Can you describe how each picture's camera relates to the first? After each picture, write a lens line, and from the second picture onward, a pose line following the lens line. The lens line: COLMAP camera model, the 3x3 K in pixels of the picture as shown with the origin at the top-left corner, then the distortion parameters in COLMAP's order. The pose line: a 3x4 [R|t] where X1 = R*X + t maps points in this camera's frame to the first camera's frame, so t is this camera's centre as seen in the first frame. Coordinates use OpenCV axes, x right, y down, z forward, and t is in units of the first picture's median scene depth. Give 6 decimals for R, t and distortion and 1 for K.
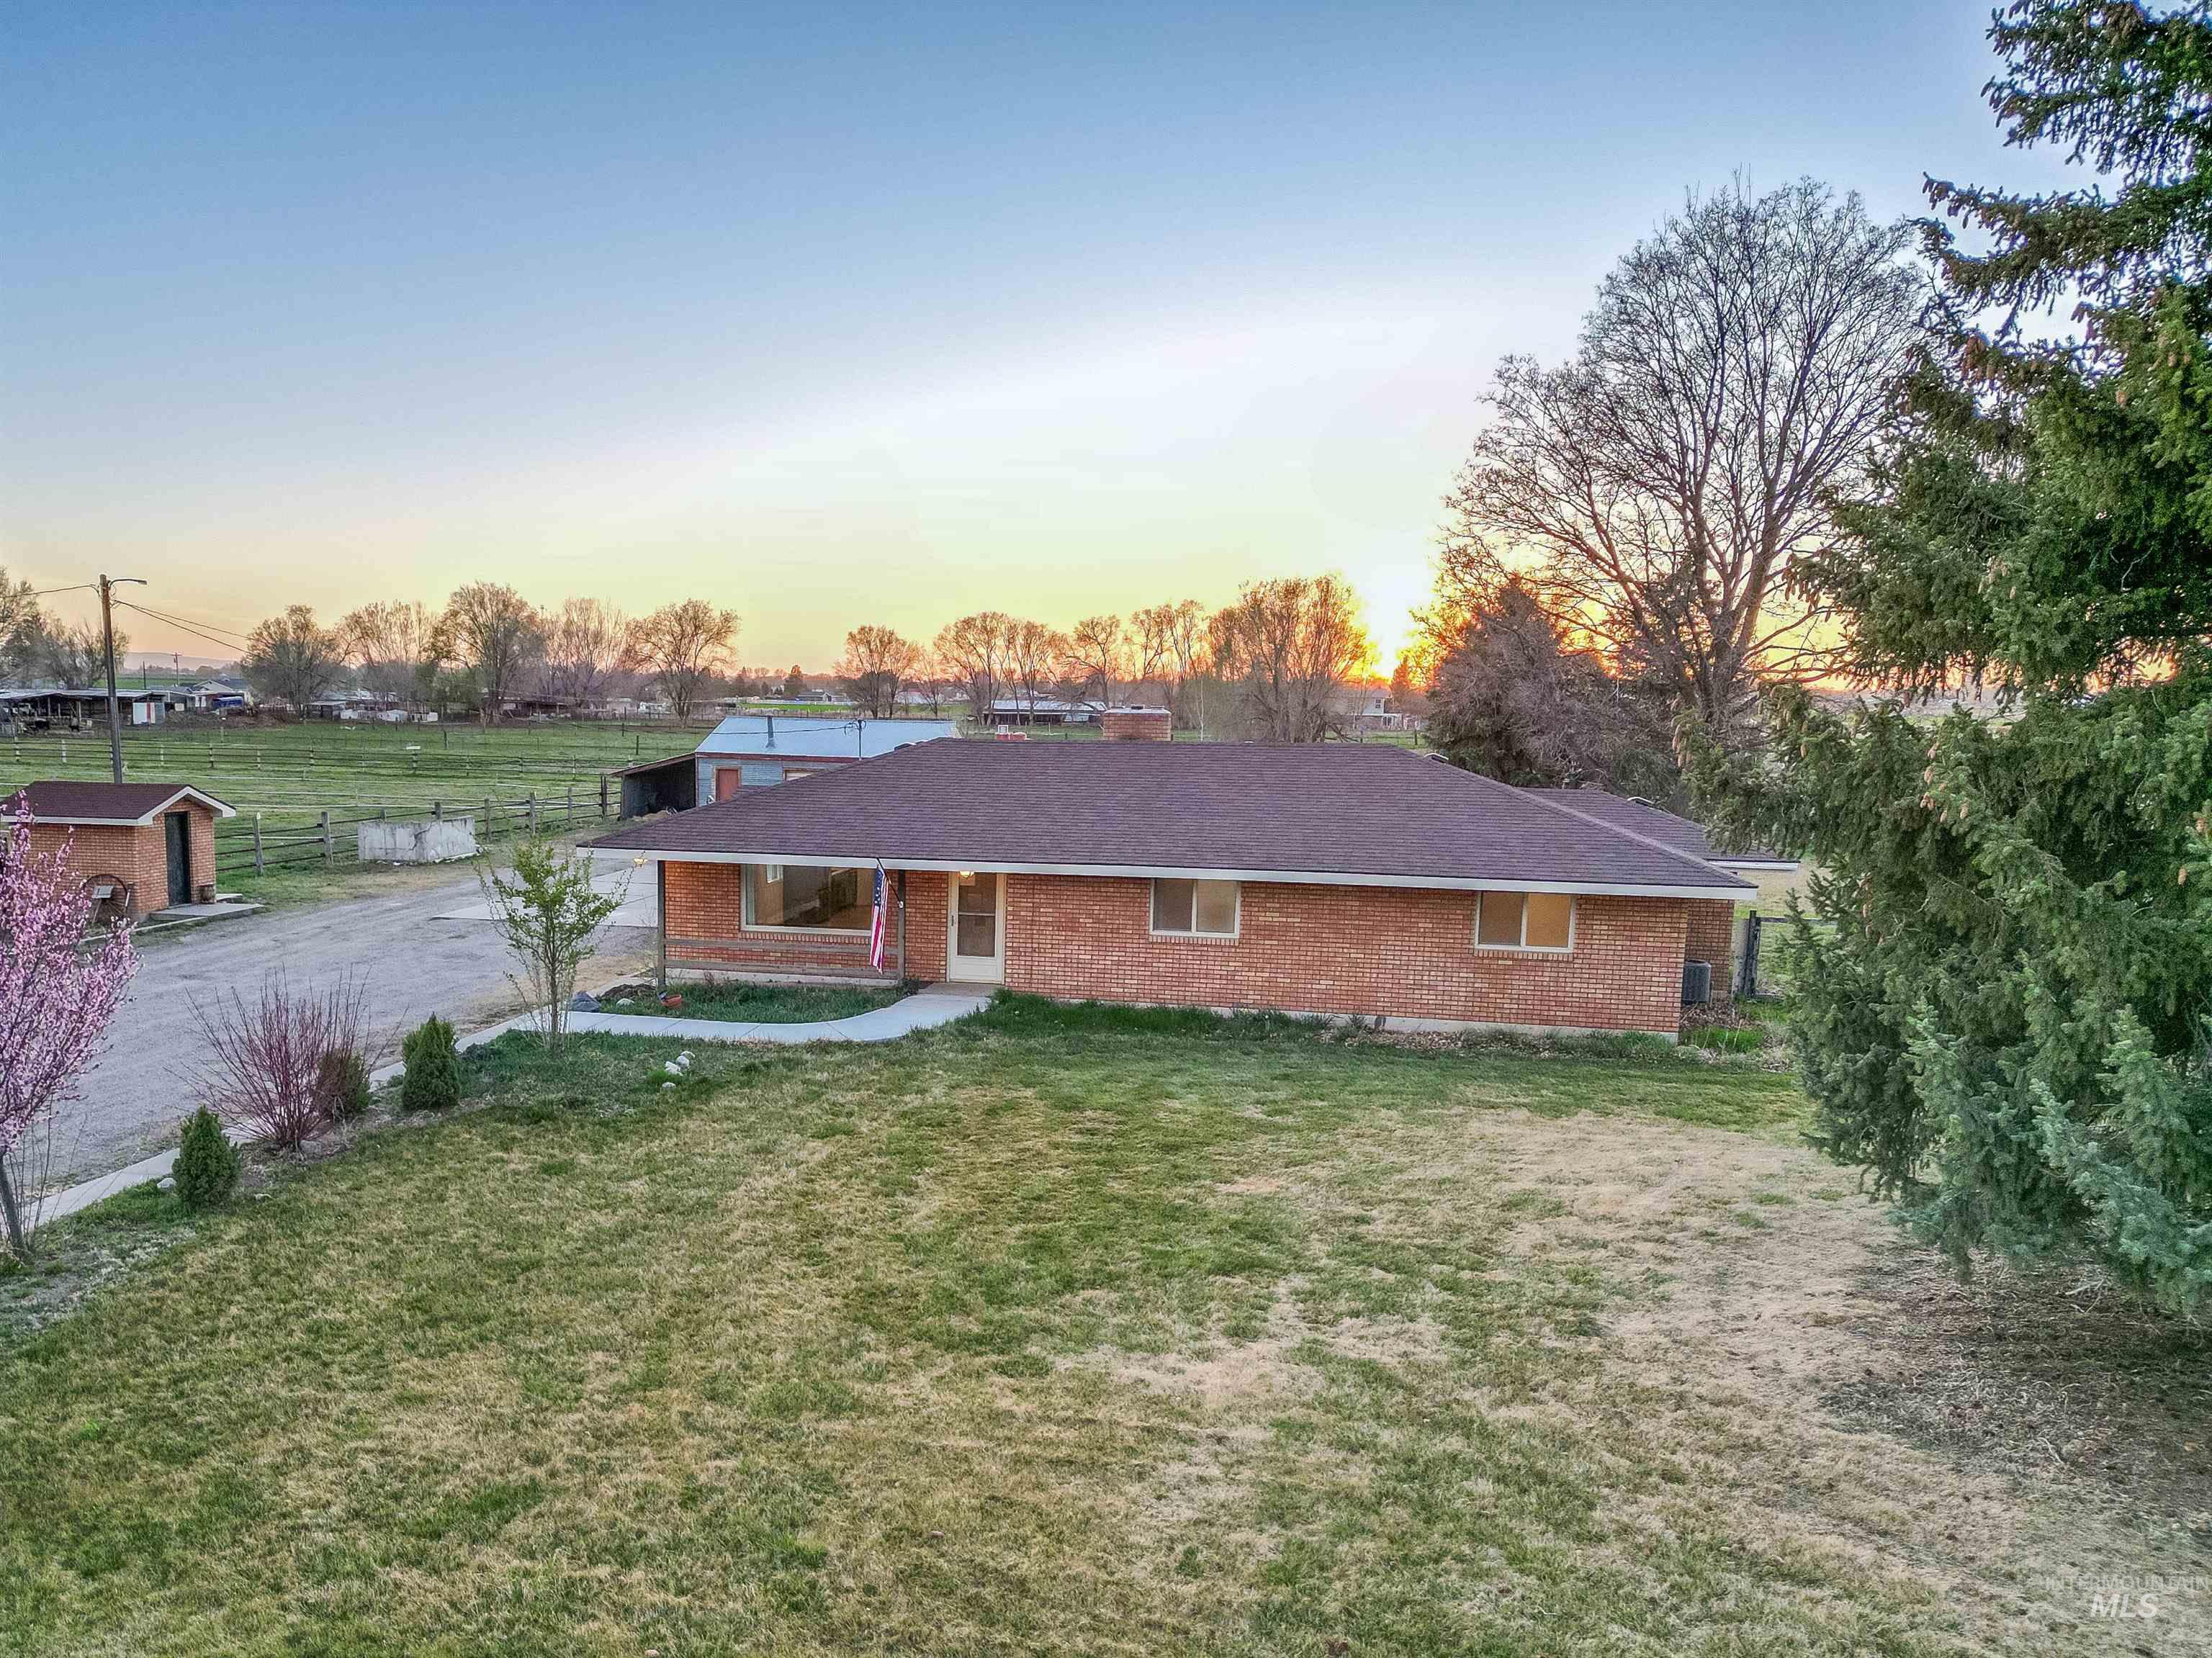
lens RADIAL K [[1660.2, 0, 915.6], [0, 1660.2, 912.8], [0, 0, 1]] dist [0.088909, -0.002569]
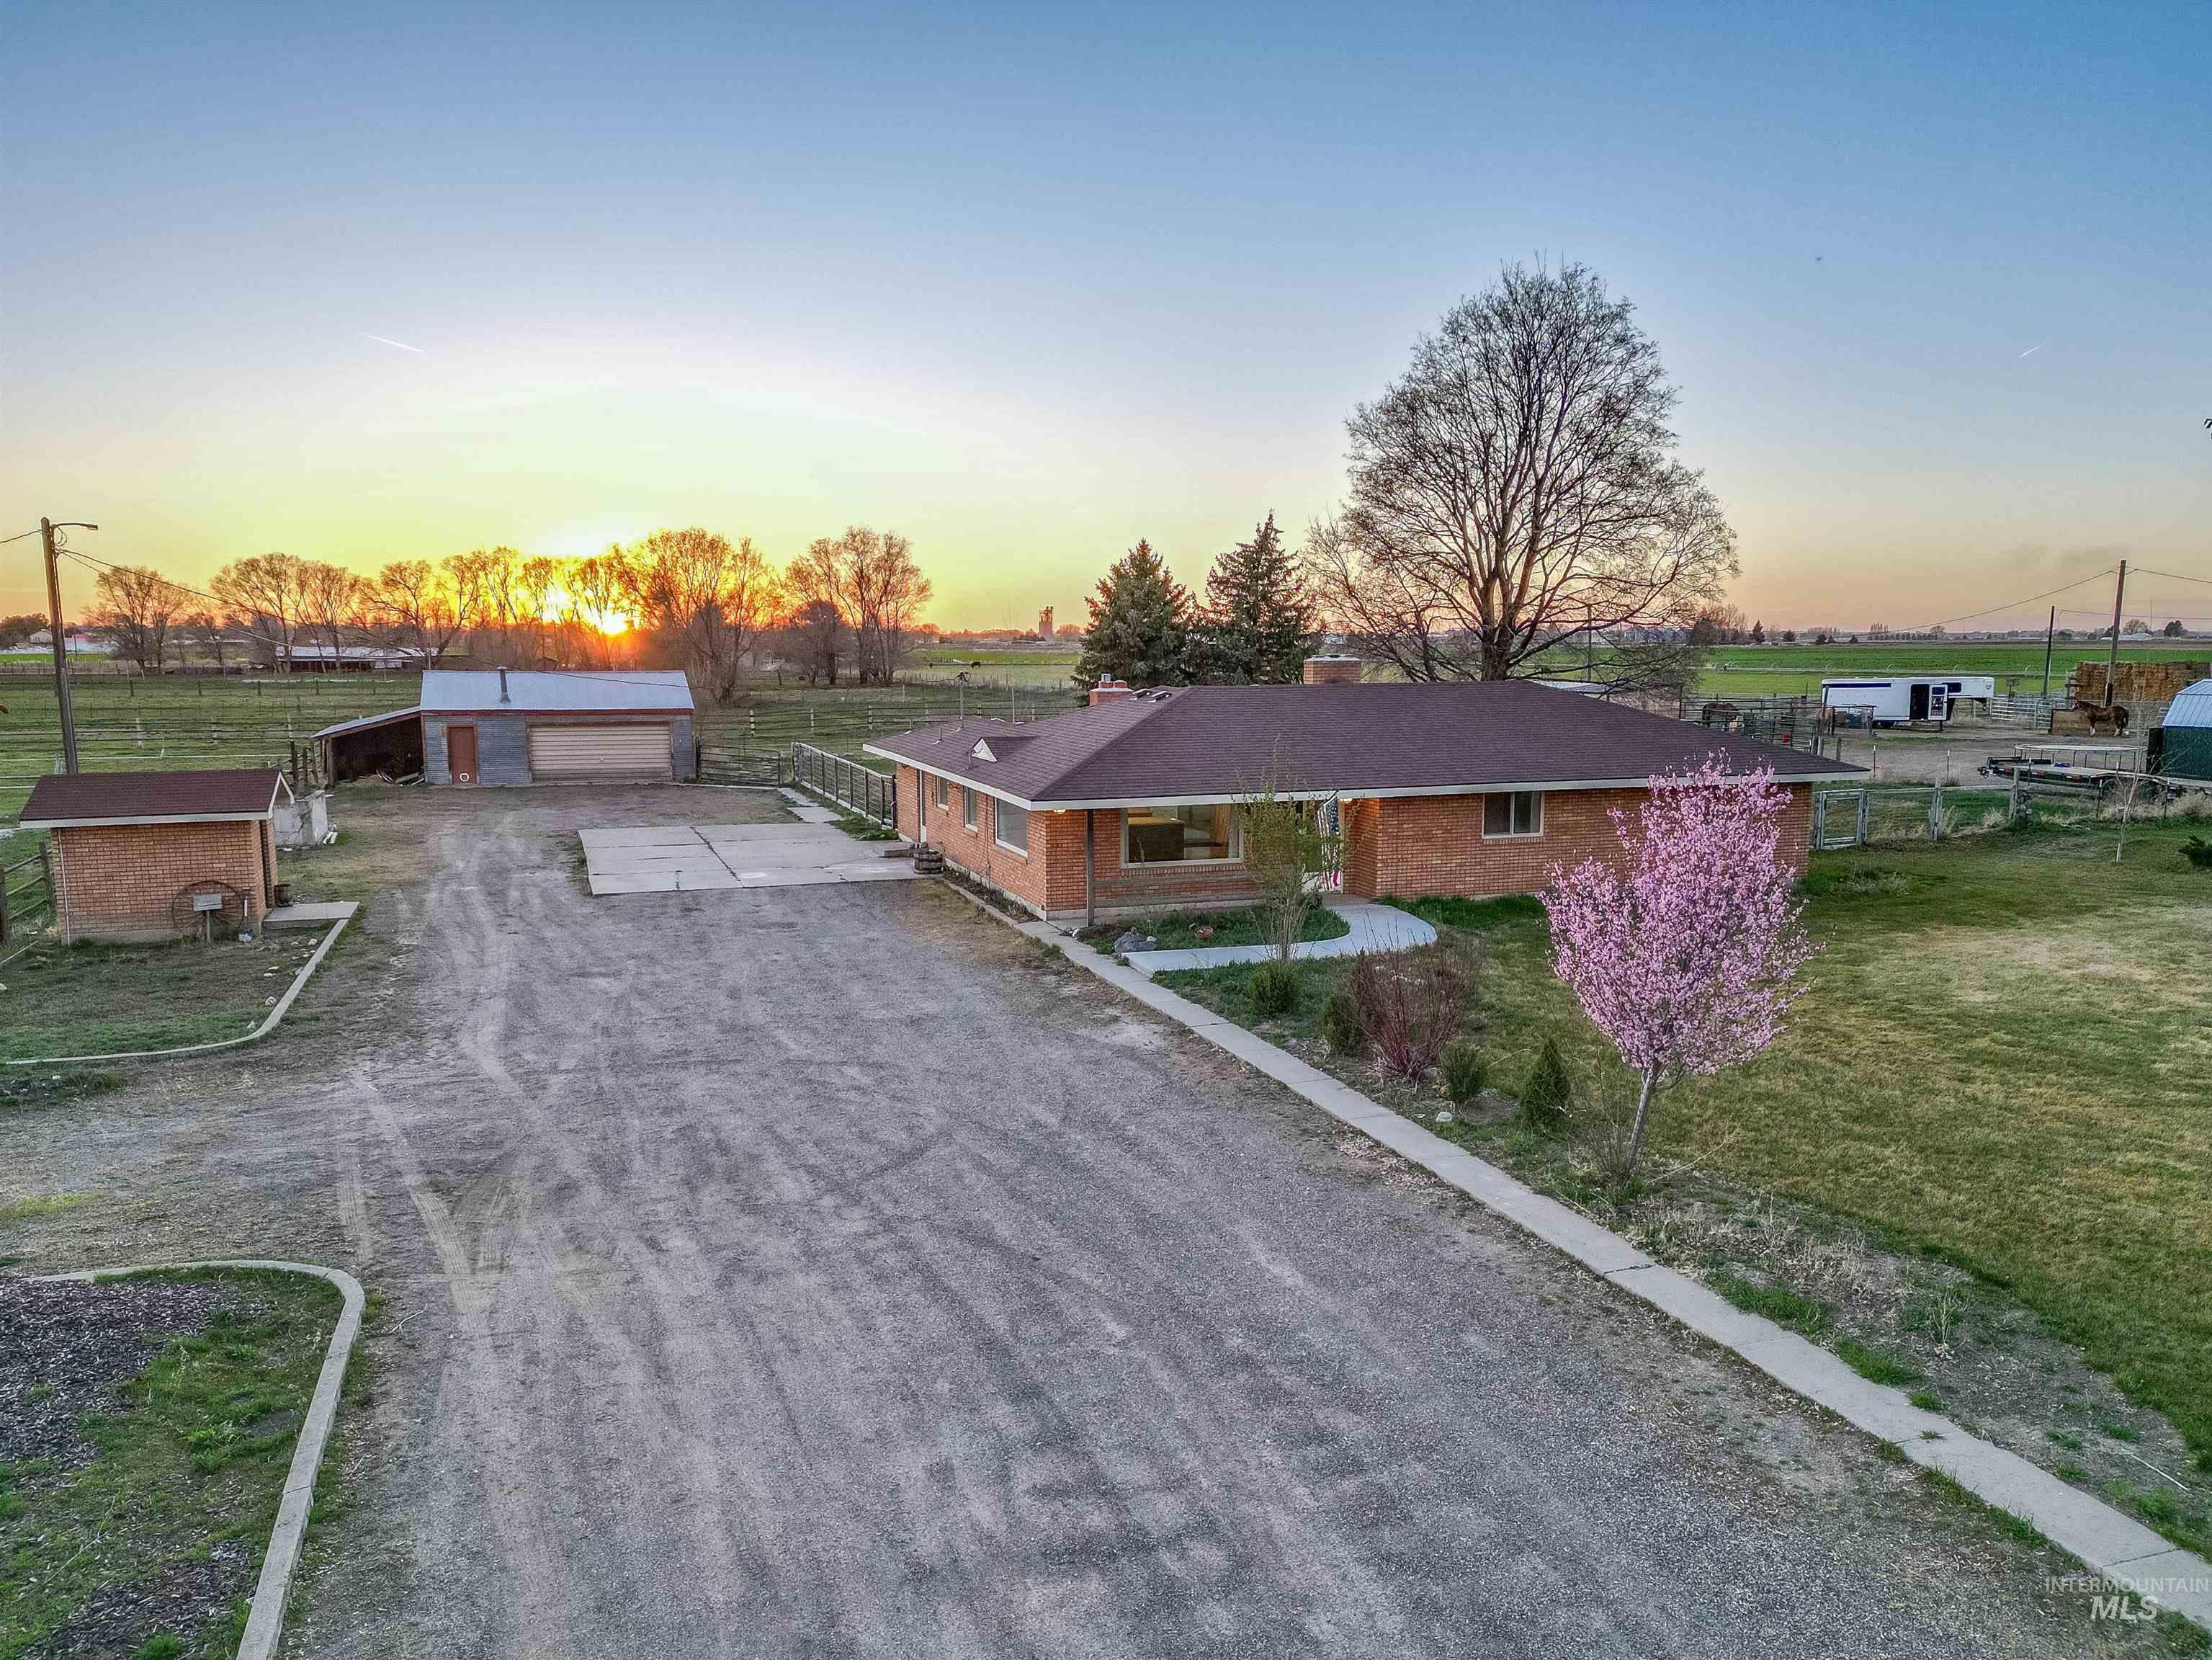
lens RADIAL K [[1541.7, 0, 1077.4], [0, 1541.7, 829.1], [0, 0, 1]] dist [0.078211, -0.071661]
pose [[0.850586, -0.075786, 0.520347, -0.279069], [0.079692, 0.996708, 0.014898, -0.013773], [-0.519763, 0.028795, 0.853825, 0.064753]]
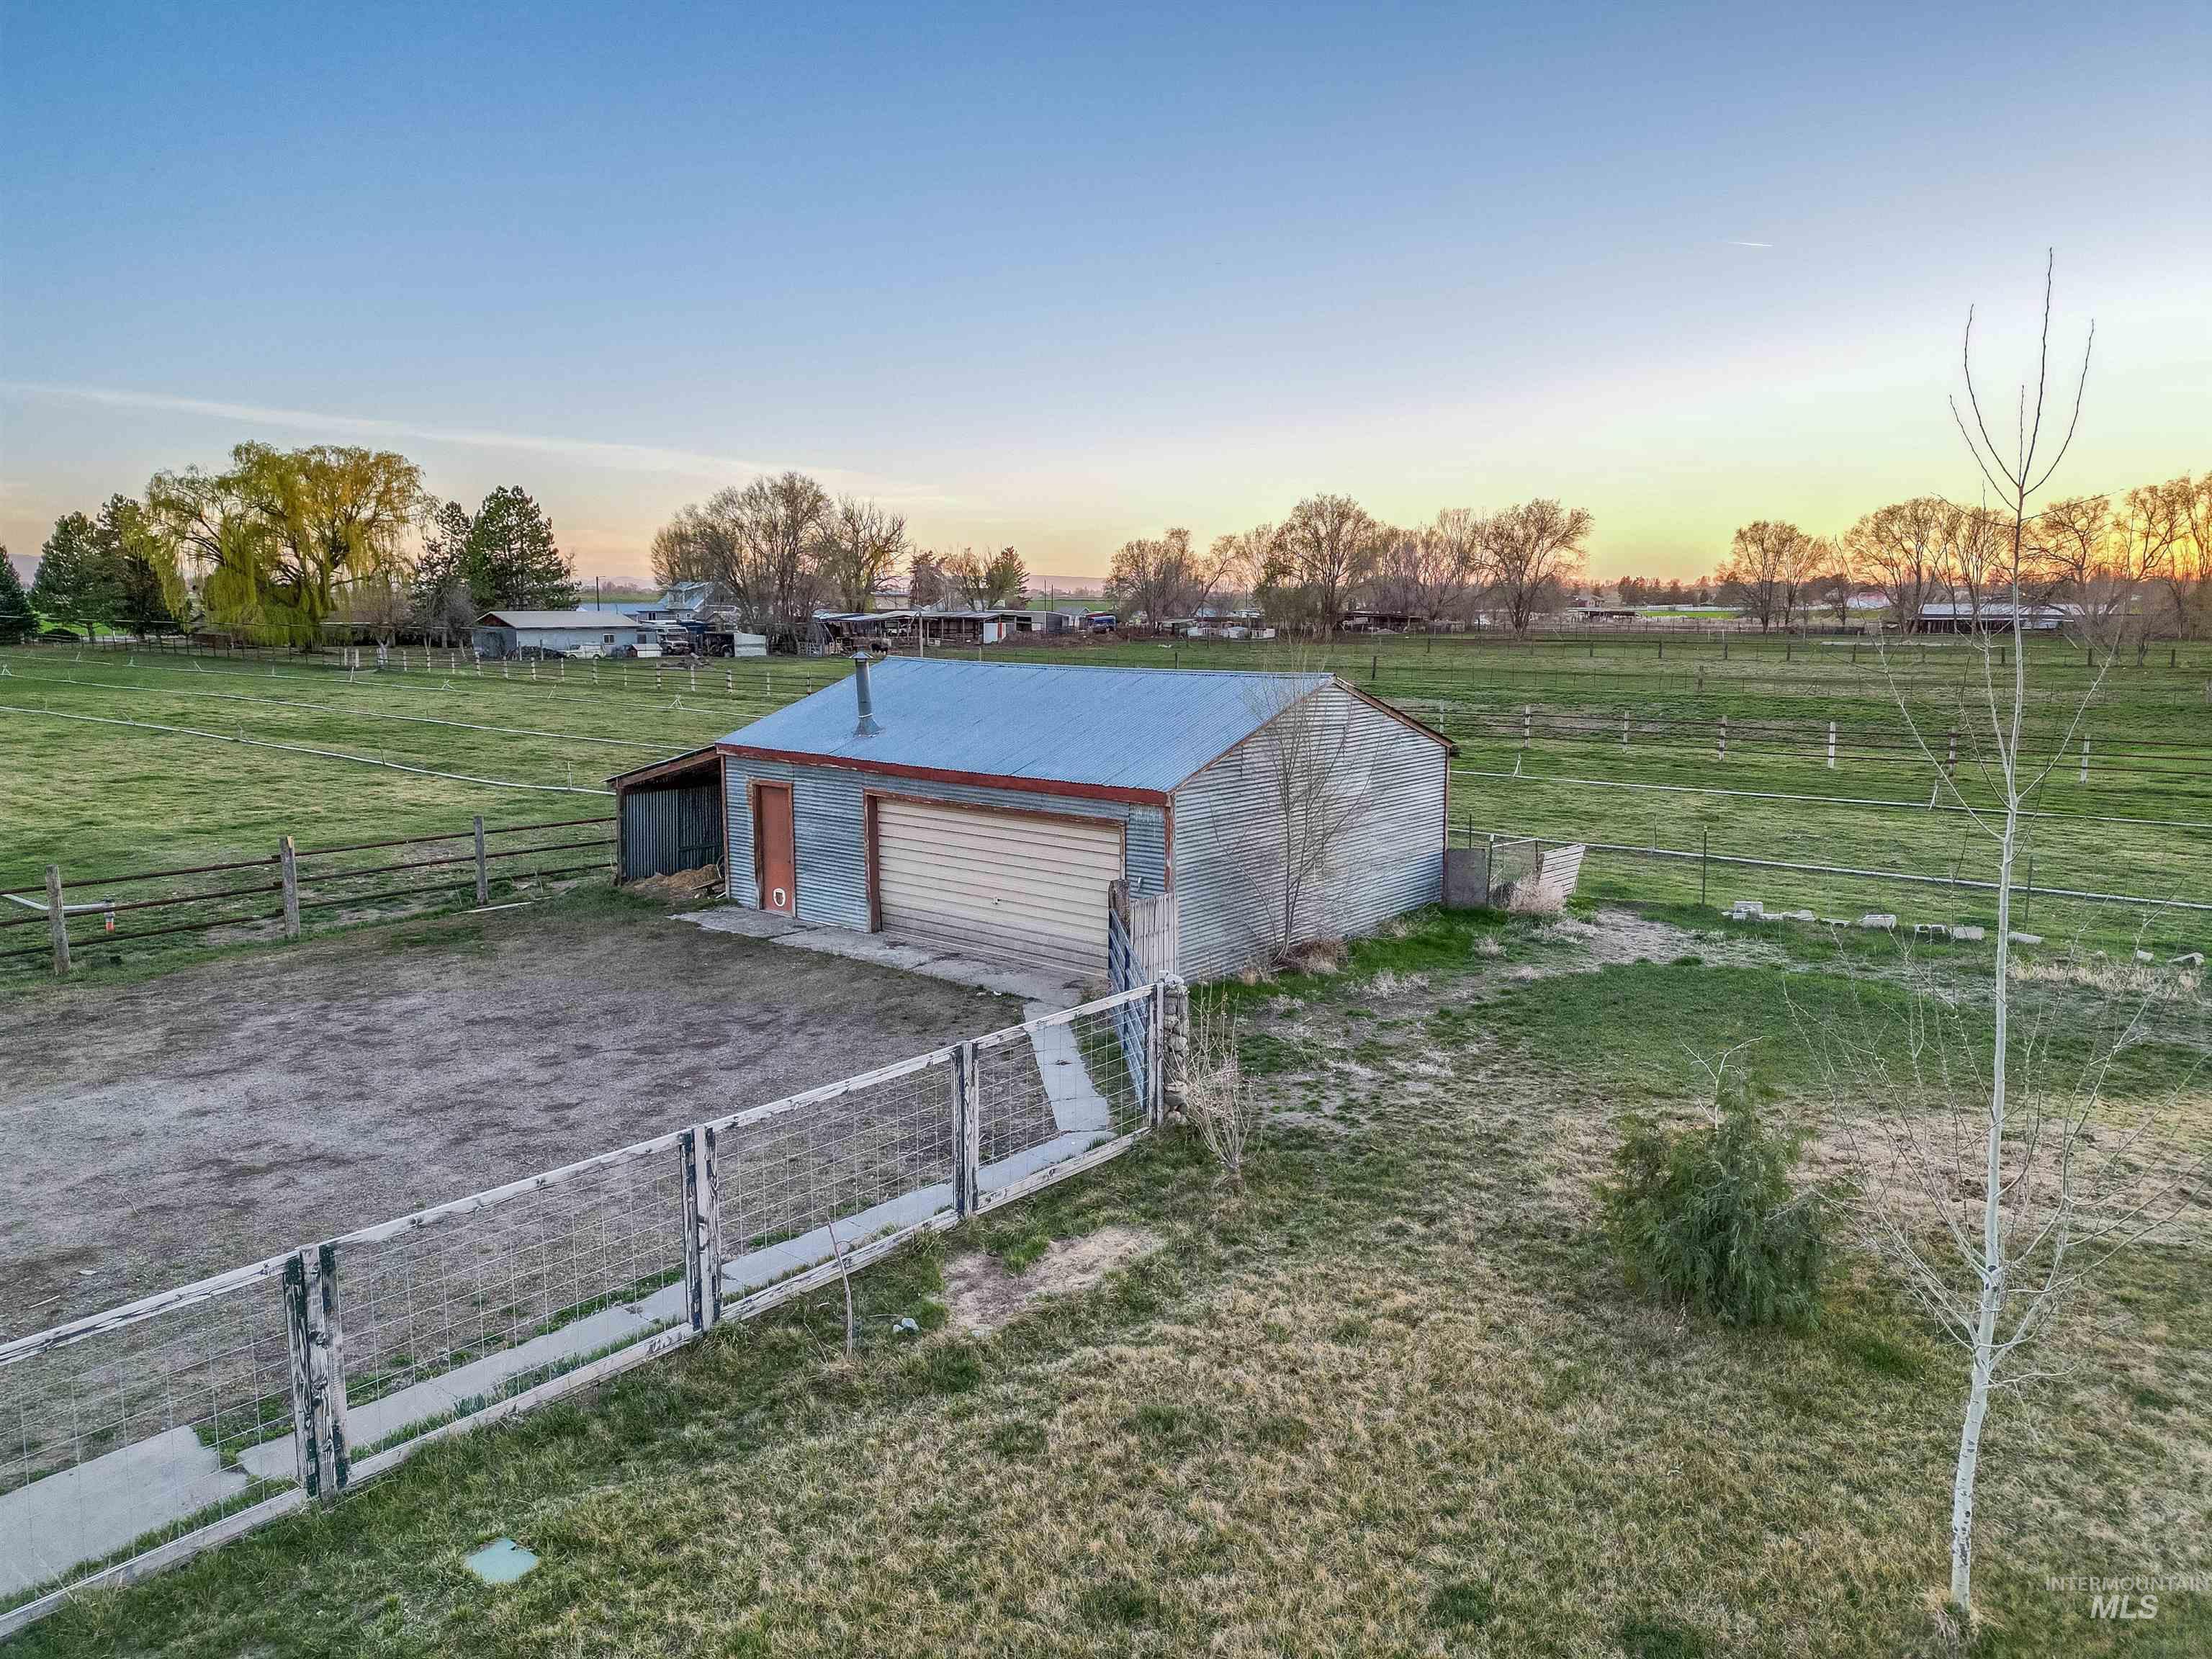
lens RADIAL K [[1541.4, 0, 1077.4], [0, 1541.4, 828.6], [0, 0, 1]] dist [0.078211, -0.071661]
pose [[0.896007, 0.051243, -0.441073, 0.127703], [-0.045936, 0.998686, 0.022710, -0.087824], [0.441657, -0.000087, 0.897184, 0.684342]]
